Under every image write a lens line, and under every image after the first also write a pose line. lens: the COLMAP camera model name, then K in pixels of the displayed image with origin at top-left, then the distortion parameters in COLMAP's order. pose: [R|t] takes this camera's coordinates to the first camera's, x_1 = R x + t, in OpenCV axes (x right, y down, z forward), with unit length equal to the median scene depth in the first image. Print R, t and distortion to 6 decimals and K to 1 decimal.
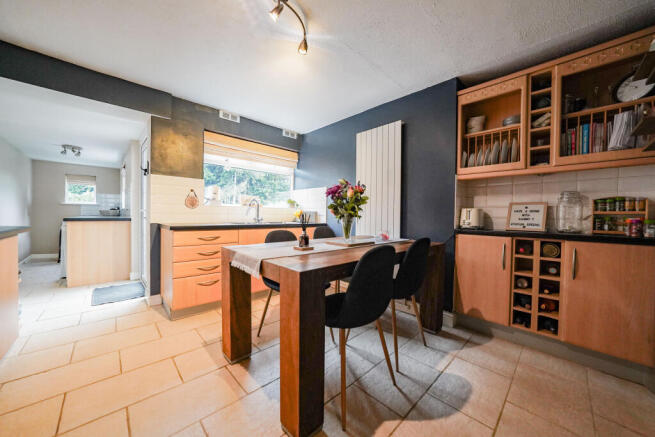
lens RADIAL K [[231.7, 0, 329.9], [0, 231.7, 218.0], [0, 0, 1]] dist [-0.010195, 0.000106]
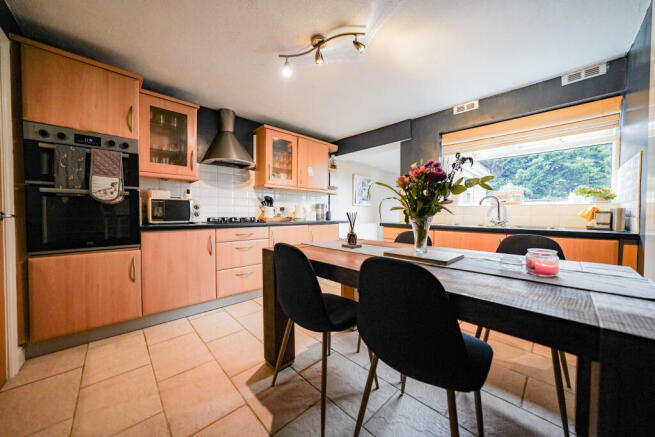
lens RADIAL K [[231.7, 0, 329.9], [0, 231.7, 218.0], [0, 0, 1]] dist [-0.010195, 0.000106]
pose [[0.019021, 0.003674, -0.999812, 0.570180], [-0.016649, 0.999856, 0.003357, 0.003264], [0.999680, 0.016582, 0.019080, 0.556074]]
